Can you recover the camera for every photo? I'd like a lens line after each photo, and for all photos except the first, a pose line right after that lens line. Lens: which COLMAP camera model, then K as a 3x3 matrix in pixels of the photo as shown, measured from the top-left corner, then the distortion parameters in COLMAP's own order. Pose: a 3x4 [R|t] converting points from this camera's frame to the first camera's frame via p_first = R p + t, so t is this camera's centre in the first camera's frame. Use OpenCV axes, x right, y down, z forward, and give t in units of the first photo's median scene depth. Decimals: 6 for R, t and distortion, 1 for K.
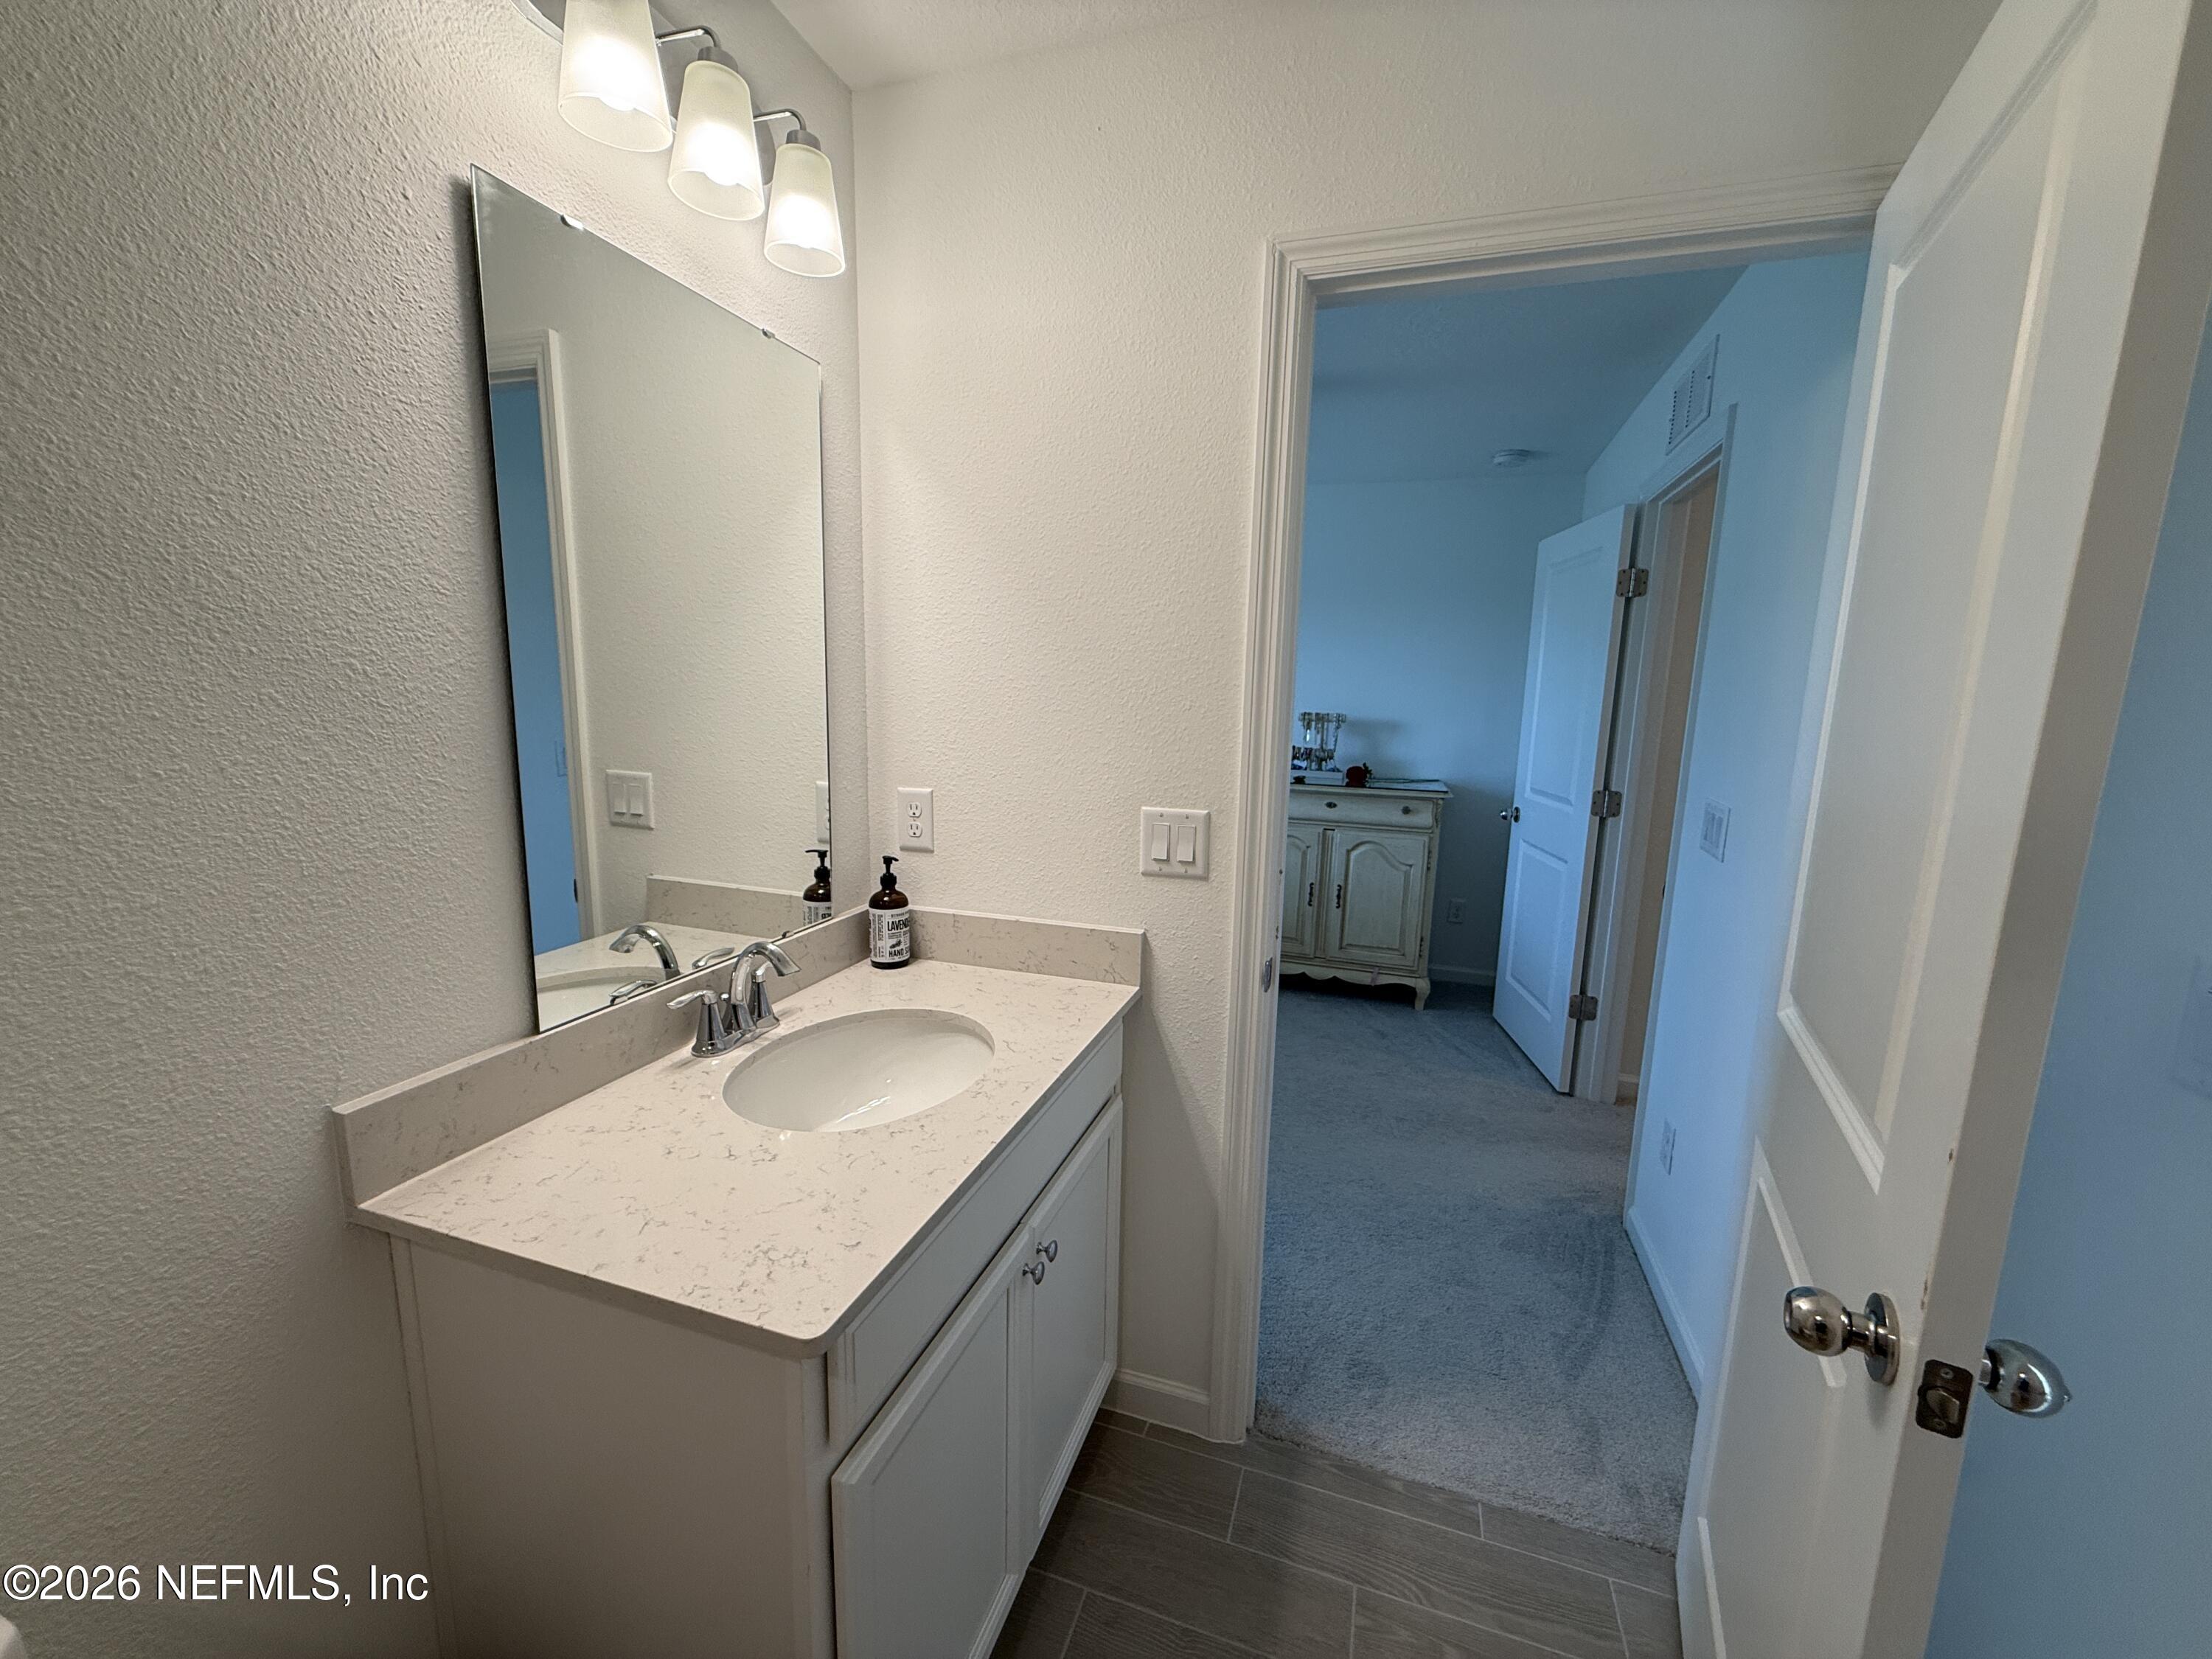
lens RADIAL K [[883.1, 0, 1095.8], [0, 883.1, 826.2], [0, 0, 1]] dist [-0.000951, 0.000722]
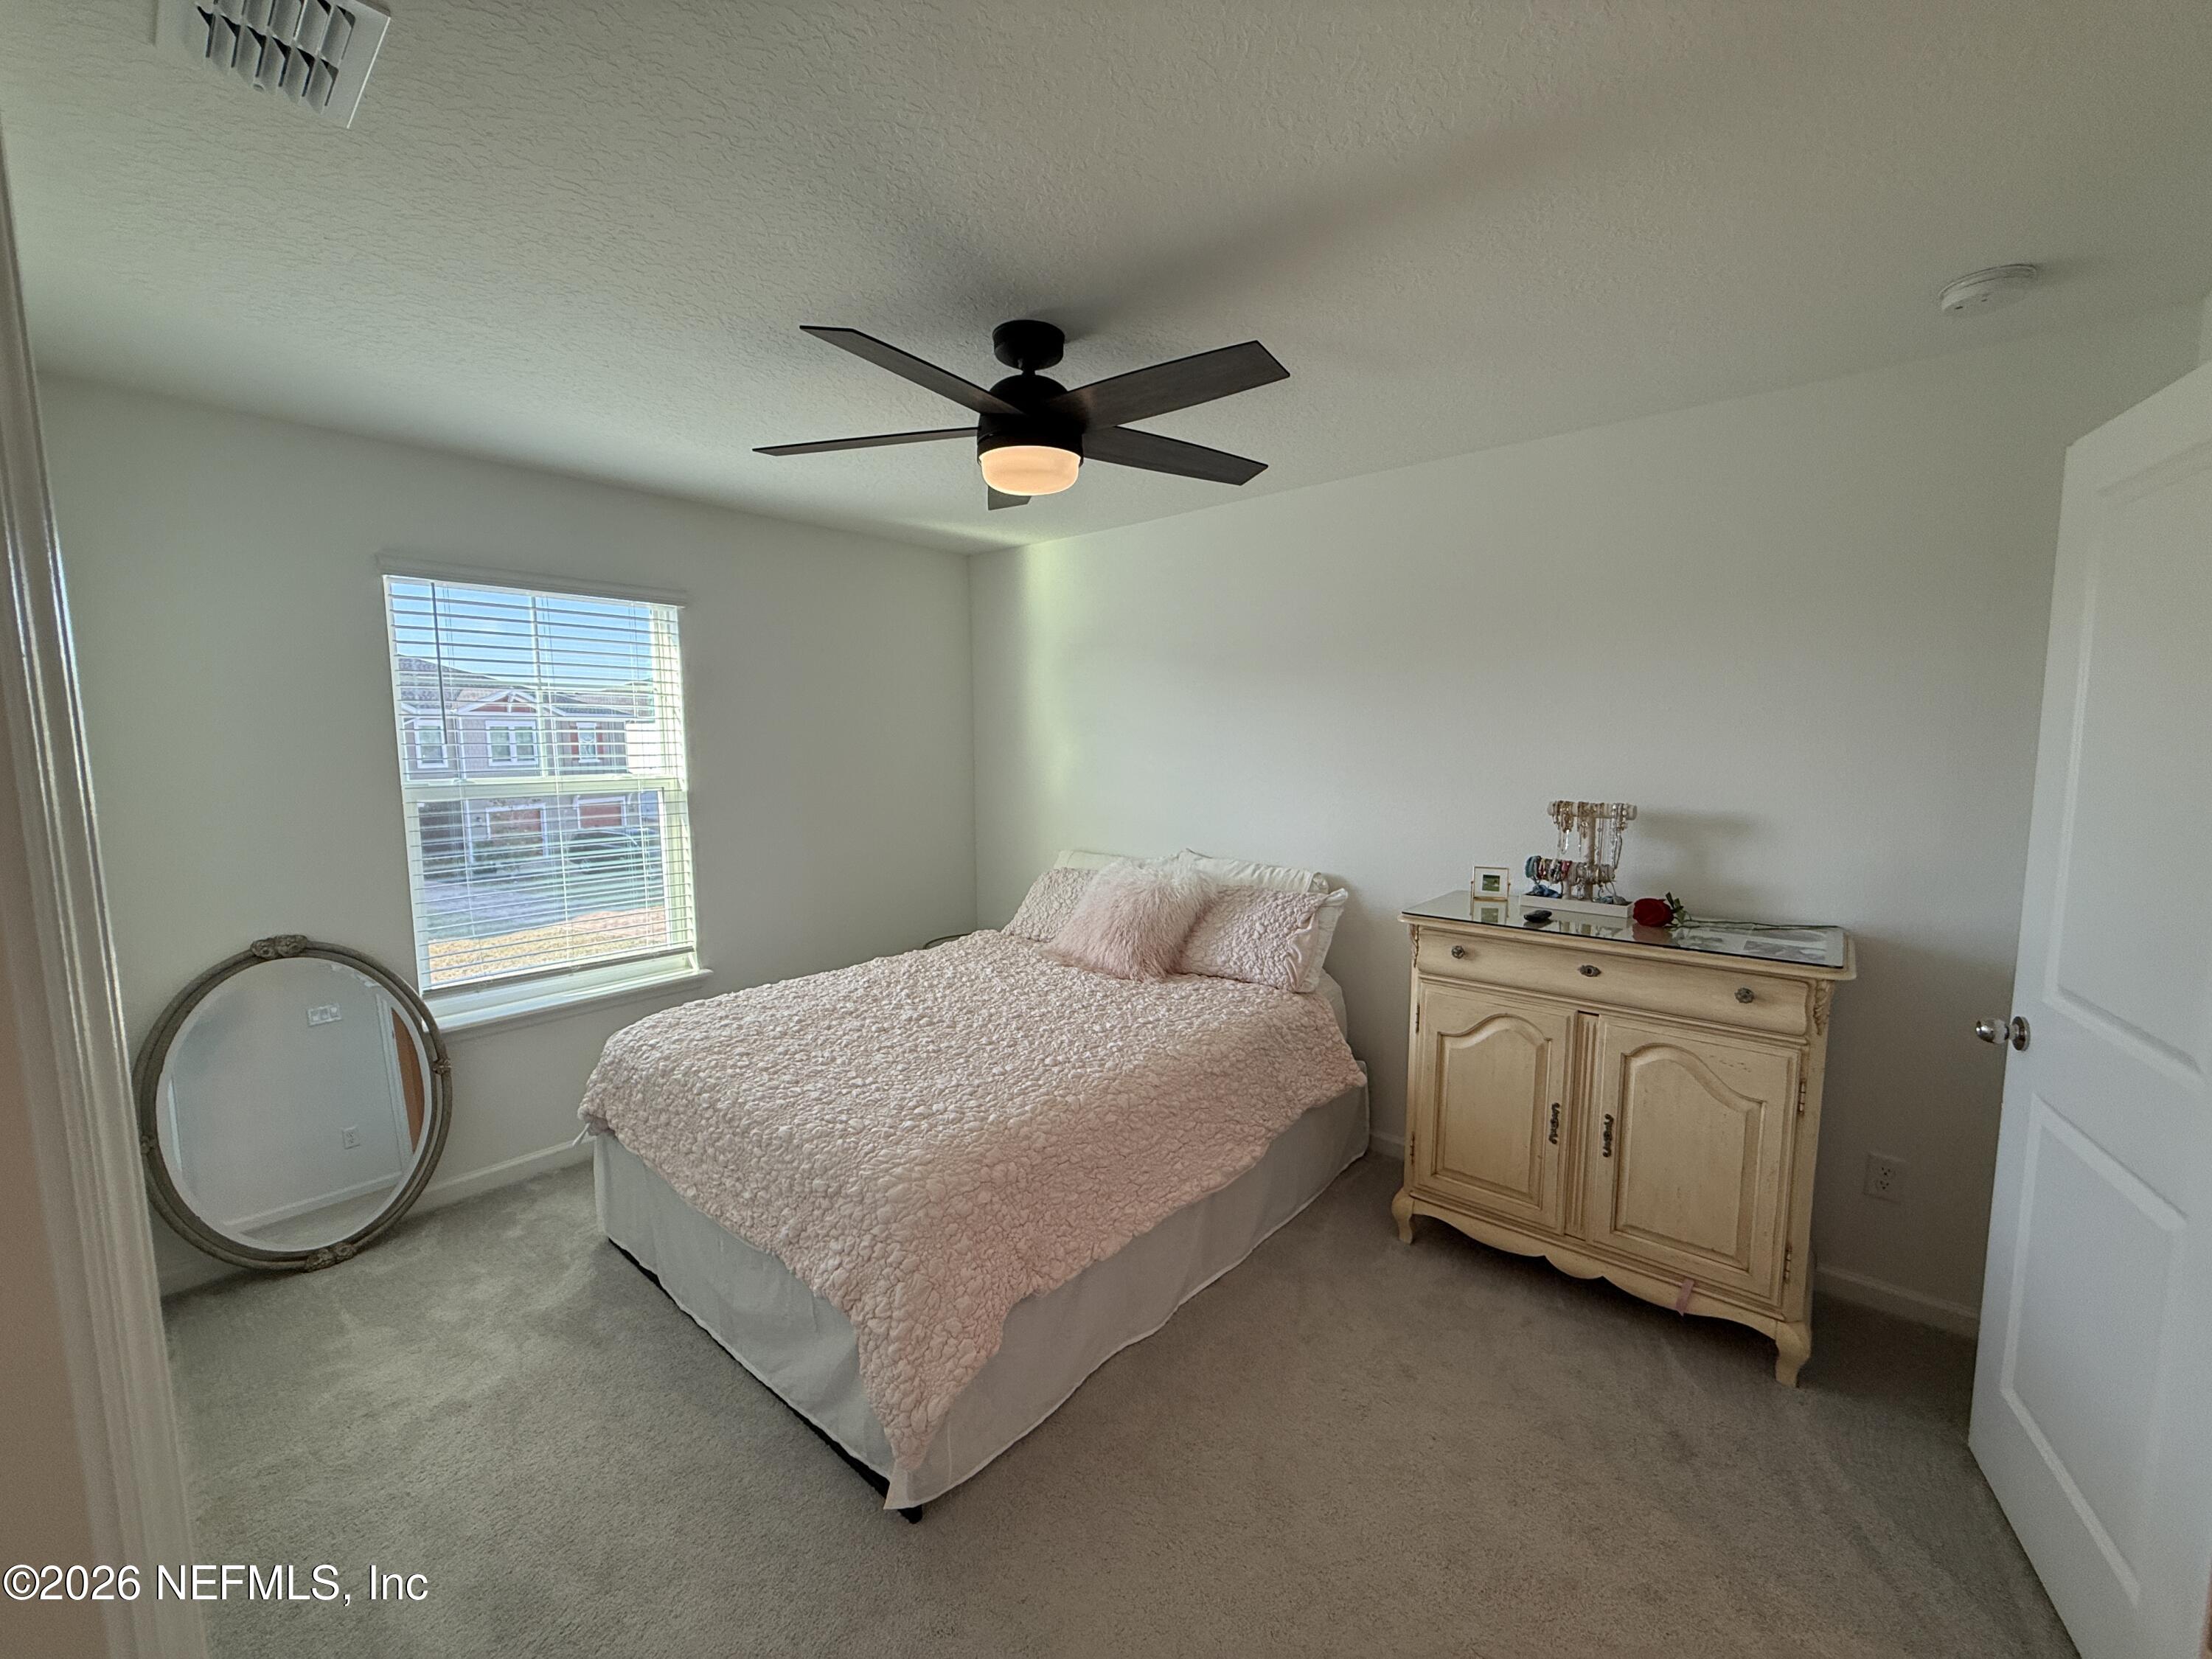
lens RADIAL K [[883.1, 0, 1102.6], [0, 883.1, 826.3], [0, 0, 1]] dist [-0.000951, 0.000722]
pose [[0.931635, 0.011419, -0.363216, 0.178983], [-0.034147, 0.997835, -0.056214, -0.073186], [0.361788, 0.064774, 0.930007, 0.356284]]
